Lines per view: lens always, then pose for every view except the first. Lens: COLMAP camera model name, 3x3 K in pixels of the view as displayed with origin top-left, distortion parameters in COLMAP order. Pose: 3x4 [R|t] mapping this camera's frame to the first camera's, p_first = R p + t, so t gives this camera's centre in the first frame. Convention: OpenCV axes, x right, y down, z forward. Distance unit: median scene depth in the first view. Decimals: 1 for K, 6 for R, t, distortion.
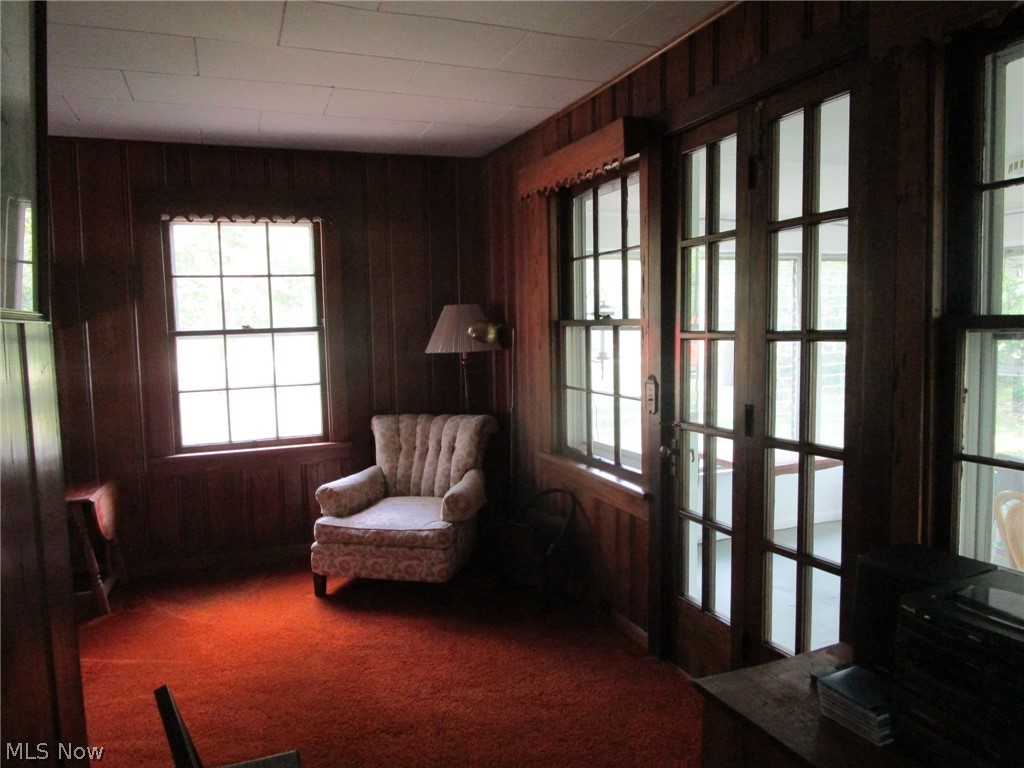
lens RADIAL K [[729.9, 0, 509.6], [0, 729.9, 388.7], [0, 0, 1]] dist [-0.033614, 0.022930]
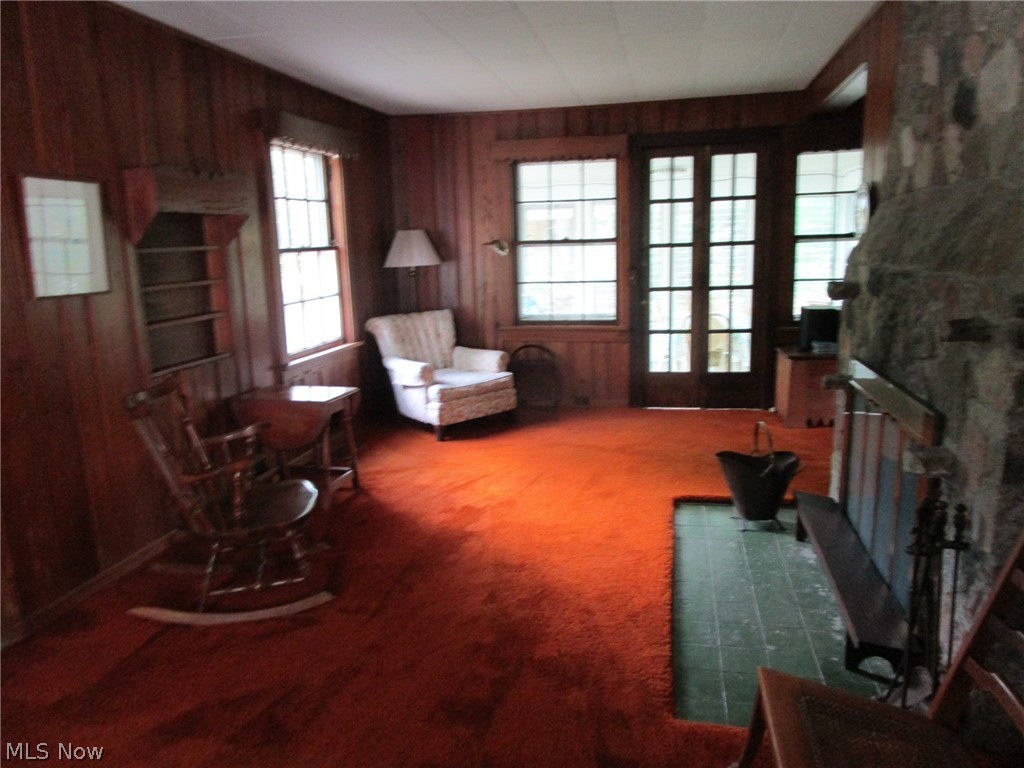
lens RADIAL K [[729.9, 0, 509.6], [0, 729.9, 388.7], [0, 0, 1]] dist [-0.033614, 0.022930]
pose [[0.571826, -0.155105, 0.805579, -1.706173], [0.088345, 0.987897, 0.127497, 0.027656], [-0.815604, -0.001737, 0.578608, 0.123597]]
